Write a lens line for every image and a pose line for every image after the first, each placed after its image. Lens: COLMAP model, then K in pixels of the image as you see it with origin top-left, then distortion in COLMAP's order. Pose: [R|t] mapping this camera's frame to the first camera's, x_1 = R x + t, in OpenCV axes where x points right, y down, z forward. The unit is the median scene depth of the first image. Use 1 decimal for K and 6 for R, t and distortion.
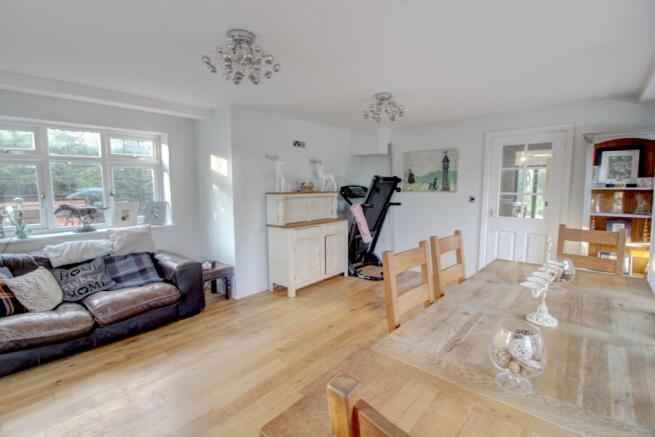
lens RADIAL K [[305.2, 0, 329.1], [0, 305.2, 215.4], [0, 0, 1]] dist [-0.001767, -0.000484]
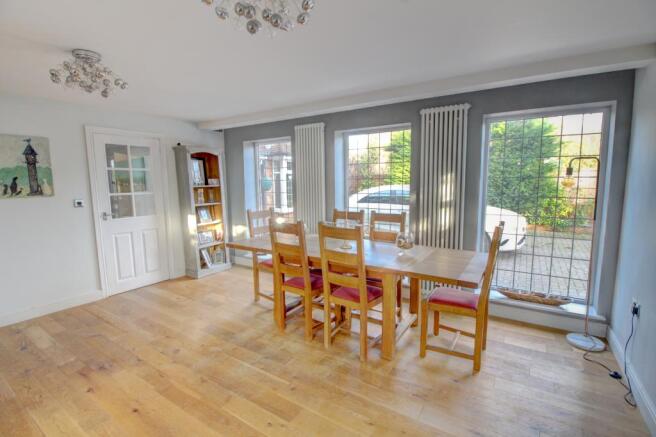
lens RADIAL K [[305.7, 0, 329.6], [0, 305.7, 215.4], [0, 0, 1]] dist [-0.001767, -0.000484]
pose [[-0.133673, -0.109782, 0.984926, -0.431913], [0.113467, 0.985614, 0.125258, -0.047309], [-0.984508, 0.128501, -0.119294, 0.431424]]
